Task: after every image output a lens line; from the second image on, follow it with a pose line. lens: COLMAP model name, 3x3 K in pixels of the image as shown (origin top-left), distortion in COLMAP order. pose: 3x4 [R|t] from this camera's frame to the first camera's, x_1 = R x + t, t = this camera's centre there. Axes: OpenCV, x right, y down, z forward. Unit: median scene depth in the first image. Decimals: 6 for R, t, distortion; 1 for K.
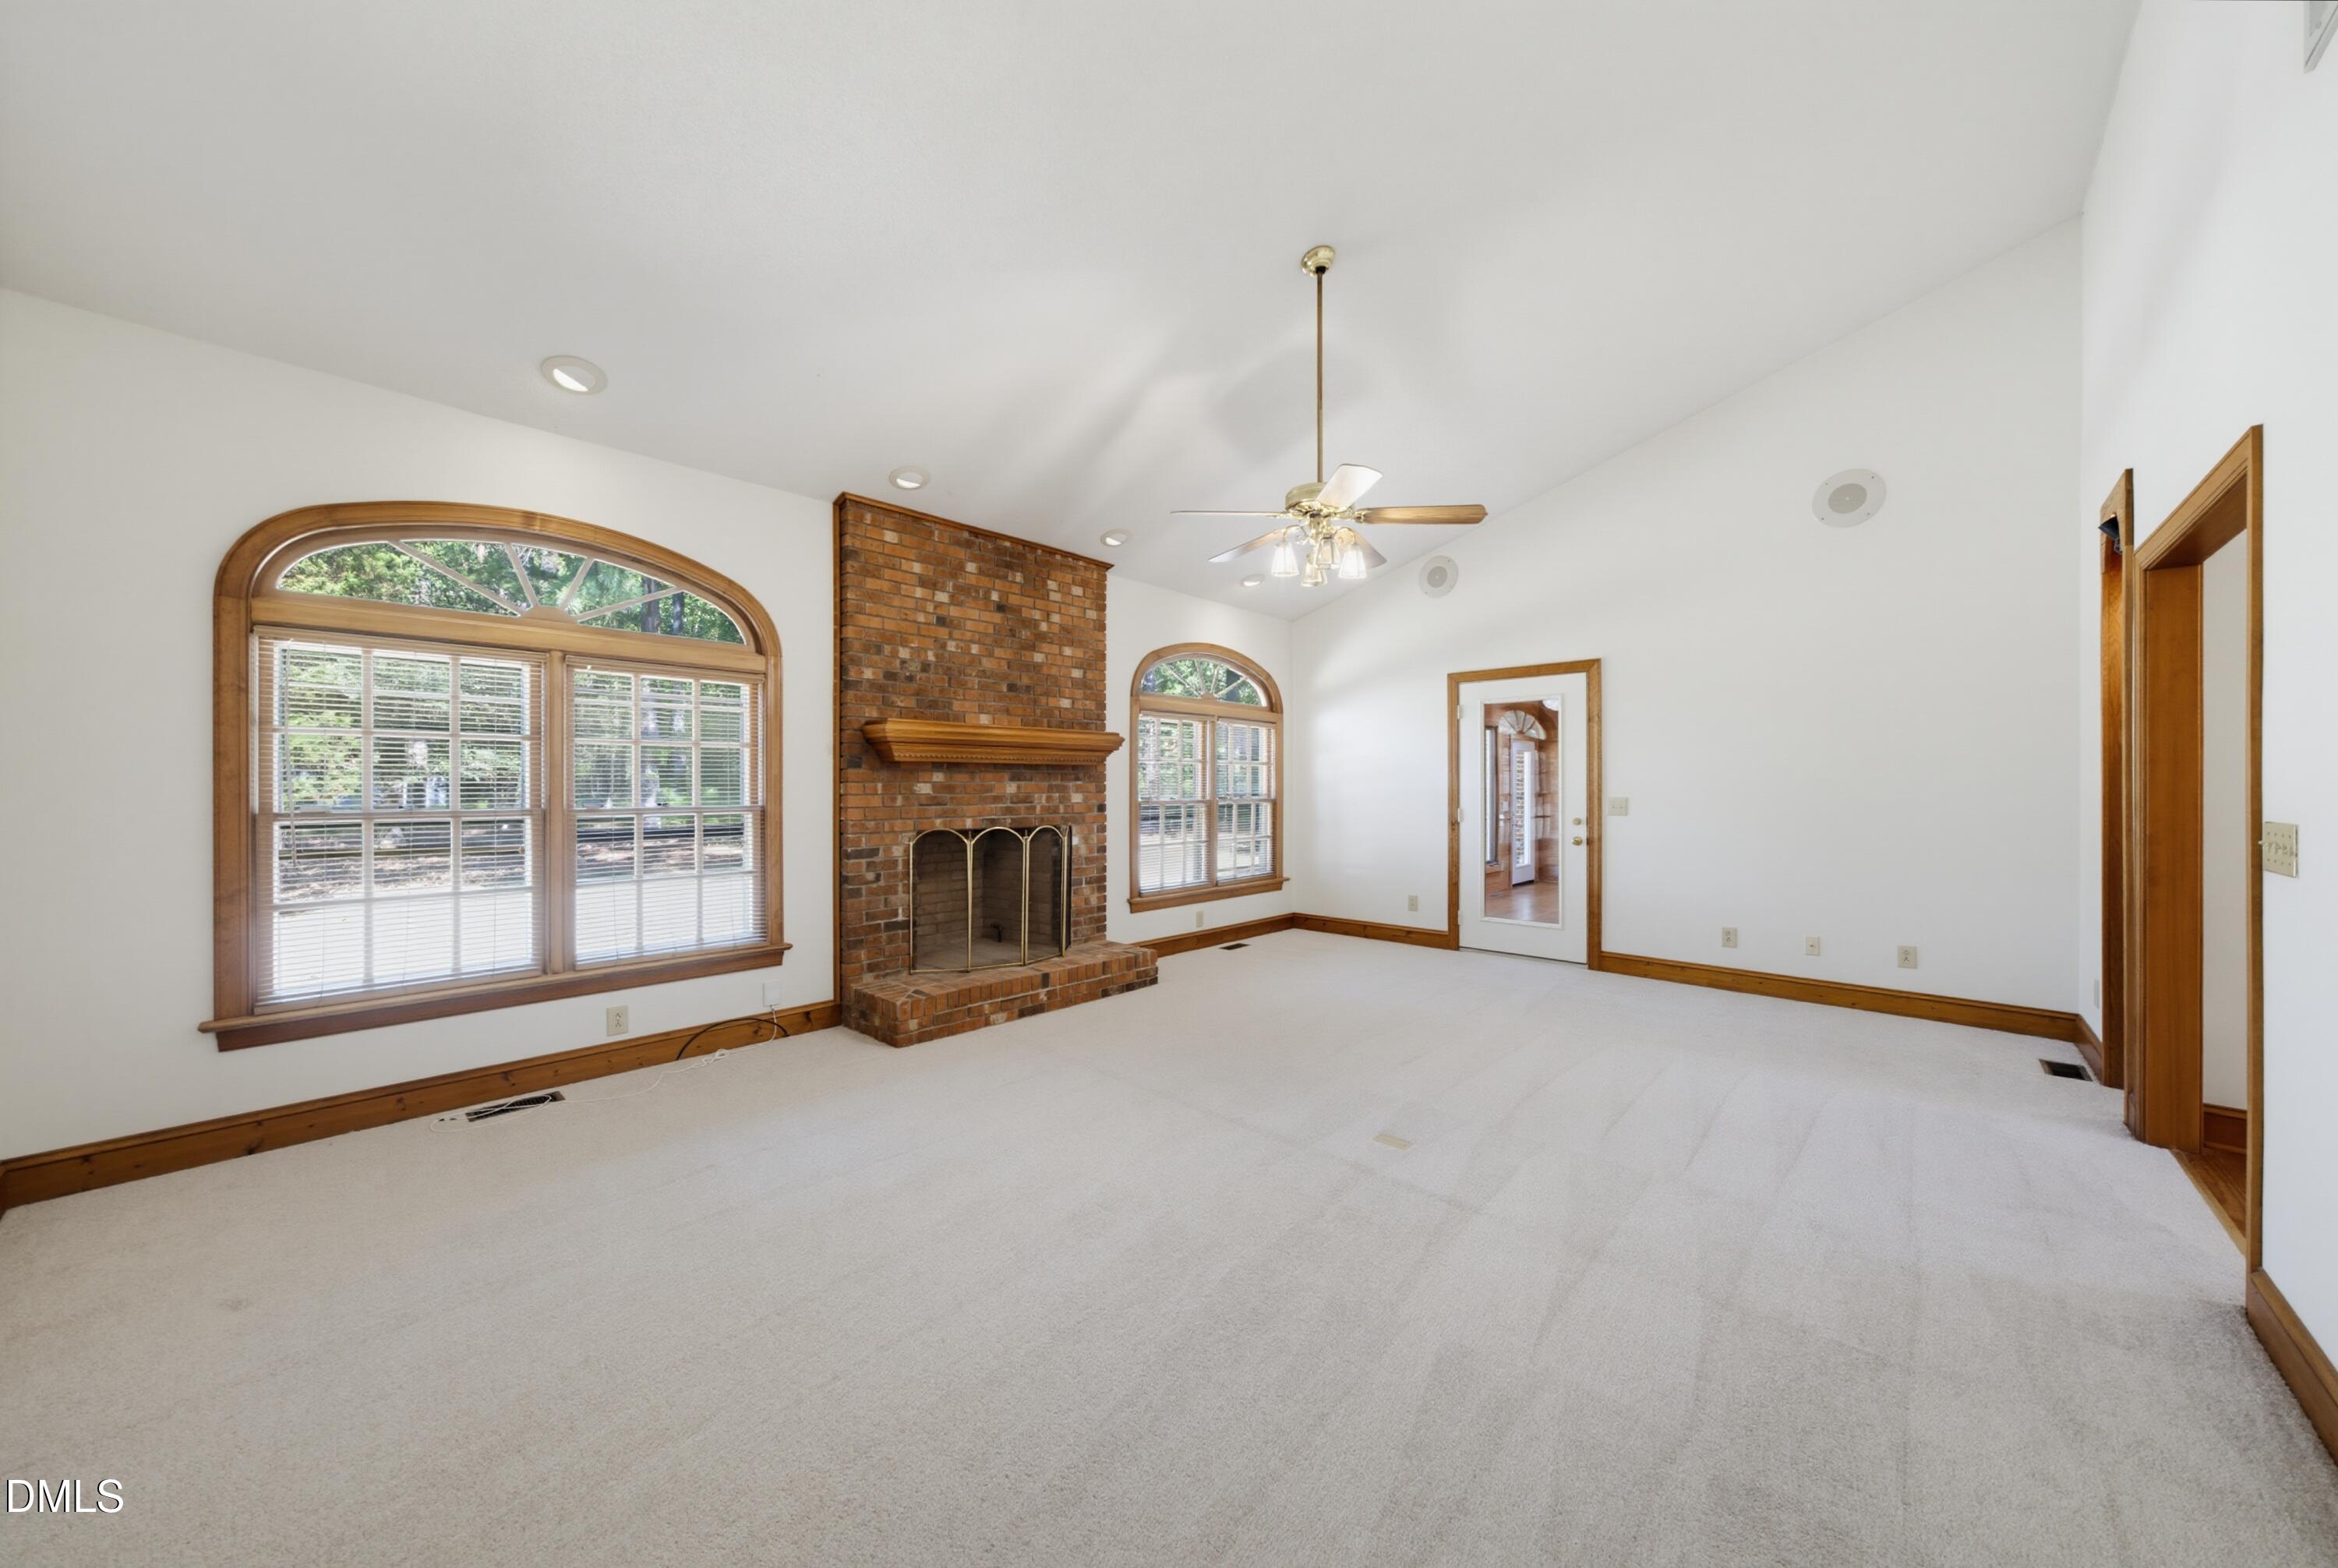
lens RADIAL K [[811.0, 0, 1165.0], [0, 811.0, 787.9], [0, 0, 1]] dist [-0.011854, 0.004128]
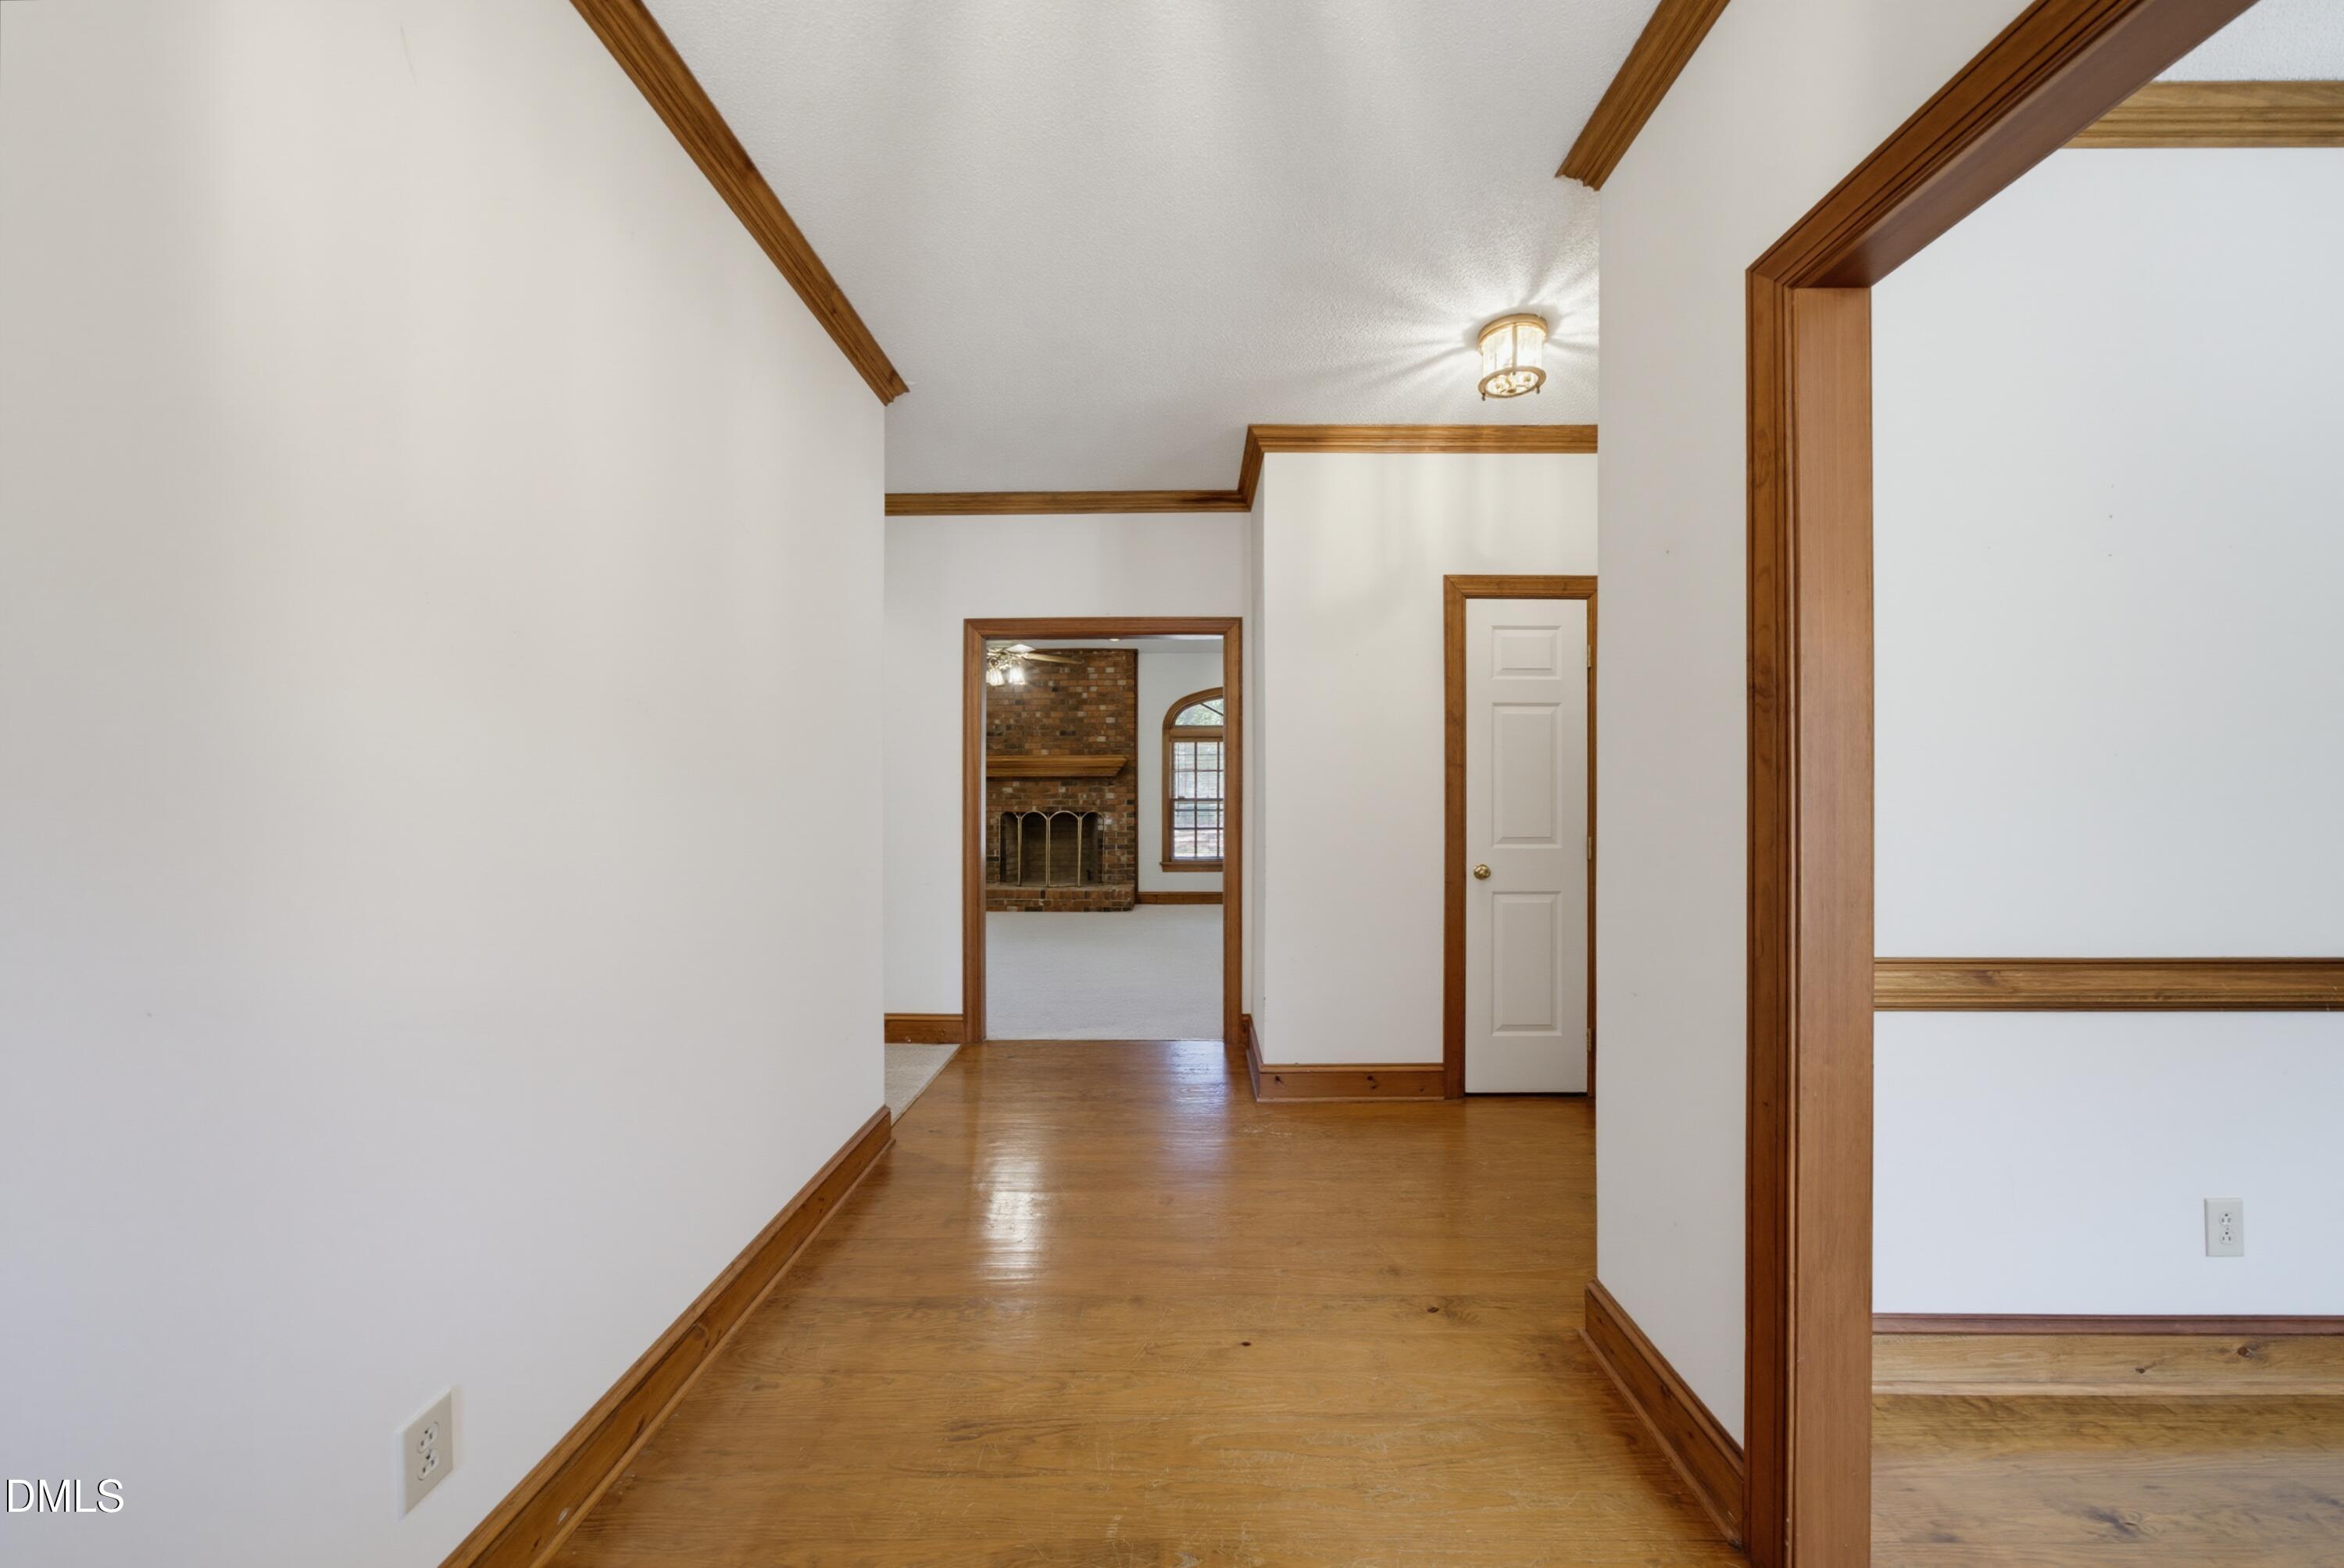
lens RADIAL K [[813.0, 0, 1178.3], [0, 813.0, 794.4], [0, 0, 1]] dist [-0.011854, 0.004128]
pose [[0.684023, -0.001160, -0.729460, 1.240847], [0.002316, 0.999997, 0.000581, 0.009360], [0.729457, -0.002087, 0.684023, -0.029956]]
